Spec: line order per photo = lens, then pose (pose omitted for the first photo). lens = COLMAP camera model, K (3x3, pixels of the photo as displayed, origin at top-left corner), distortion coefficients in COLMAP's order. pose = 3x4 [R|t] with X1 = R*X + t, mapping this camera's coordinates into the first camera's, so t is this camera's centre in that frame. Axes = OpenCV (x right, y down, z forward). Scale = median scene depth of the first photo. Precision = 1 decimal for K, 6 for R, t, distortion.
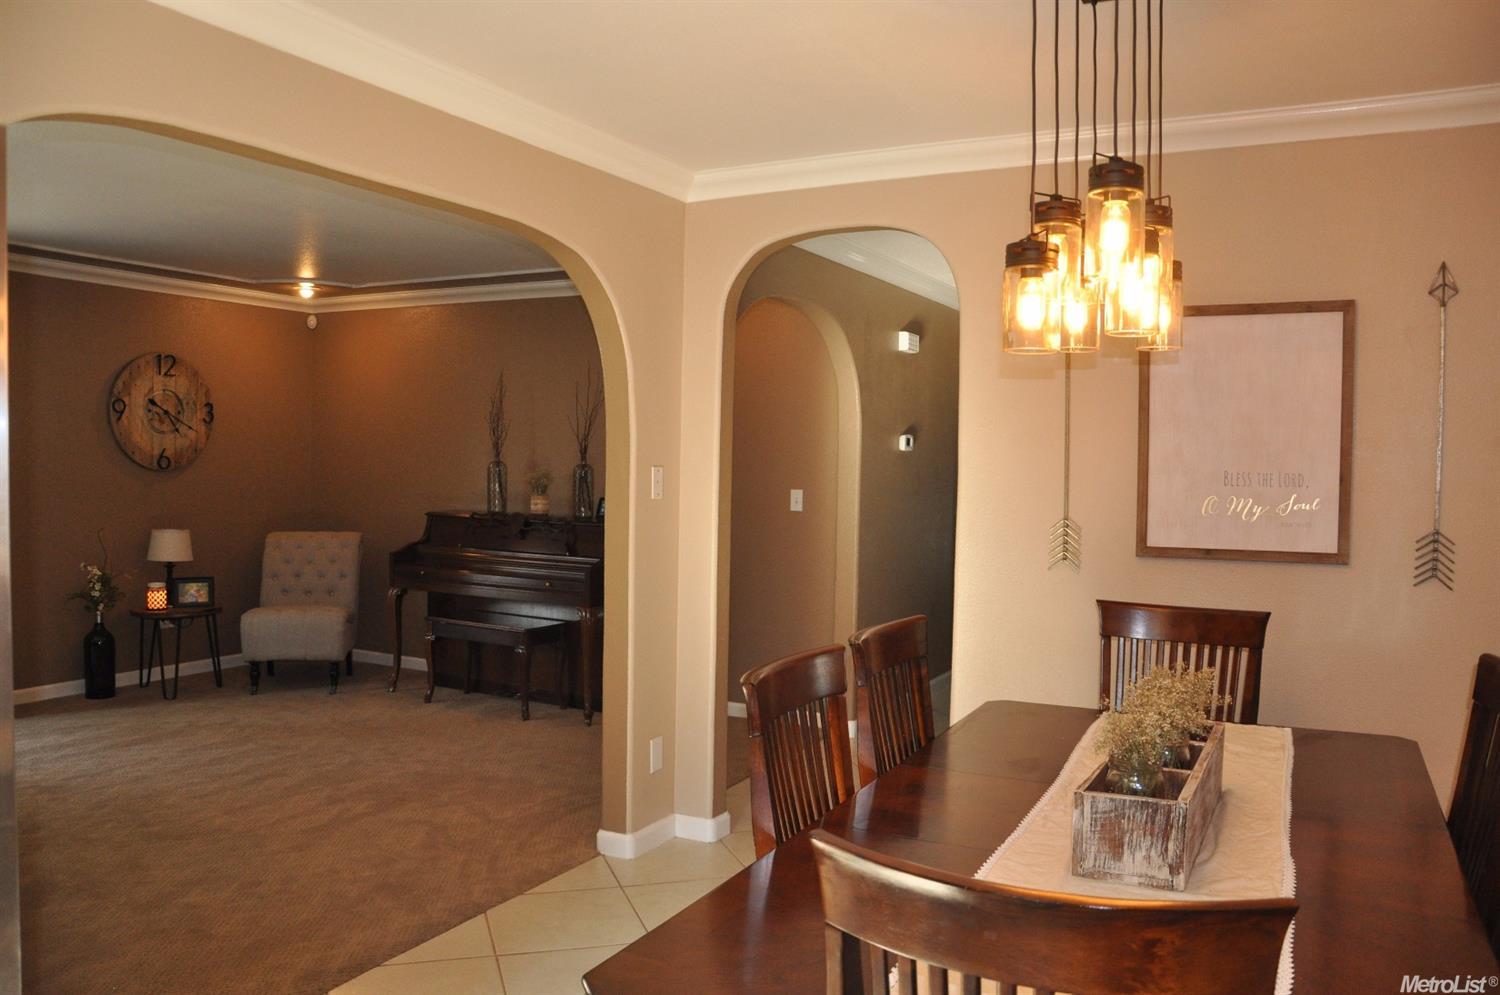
lens RADIAL K [[920.0, 0, 750.0], [0, 920.0, 497.5], [0, 0, 1]] dist [-0.113978, 0.001515]
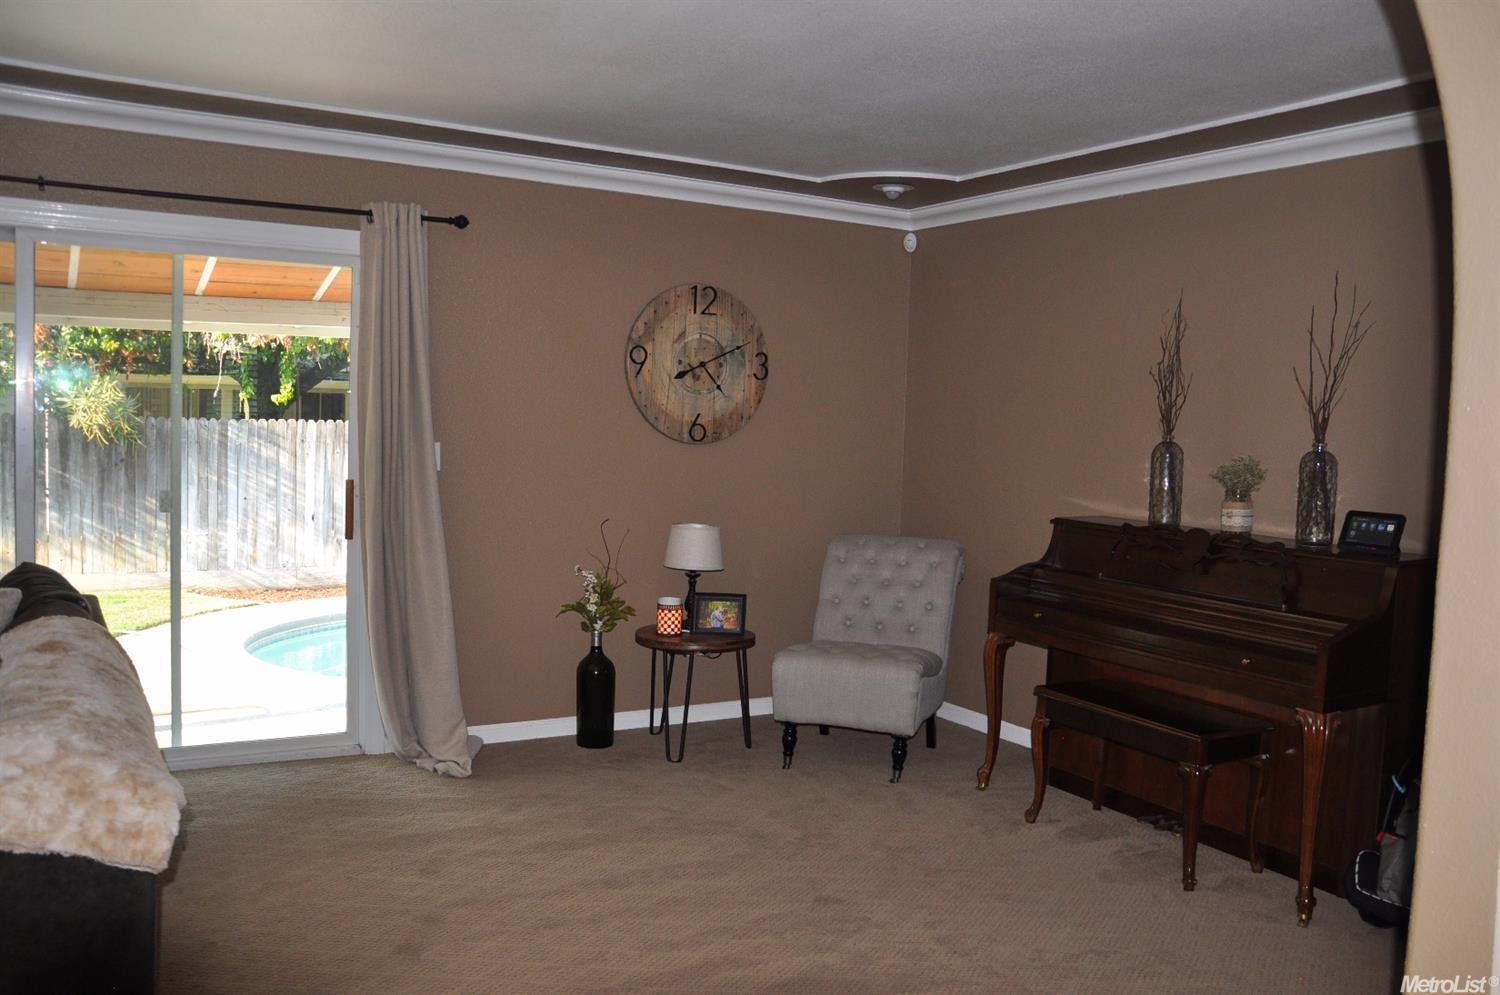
lens RADIAL K [[1153.0, 0, 750.0], [0, 1153.0, 497.5], [0, 0, 1]] dist [-0.197057, 0.276476]
pose [[0.809507, 0.047284, -0.585203, -0.065147], [-0.038880, 0.998881, 0.026927, -0.013335], [0.585822, 0.000956, 0.810439, 0.242026]]
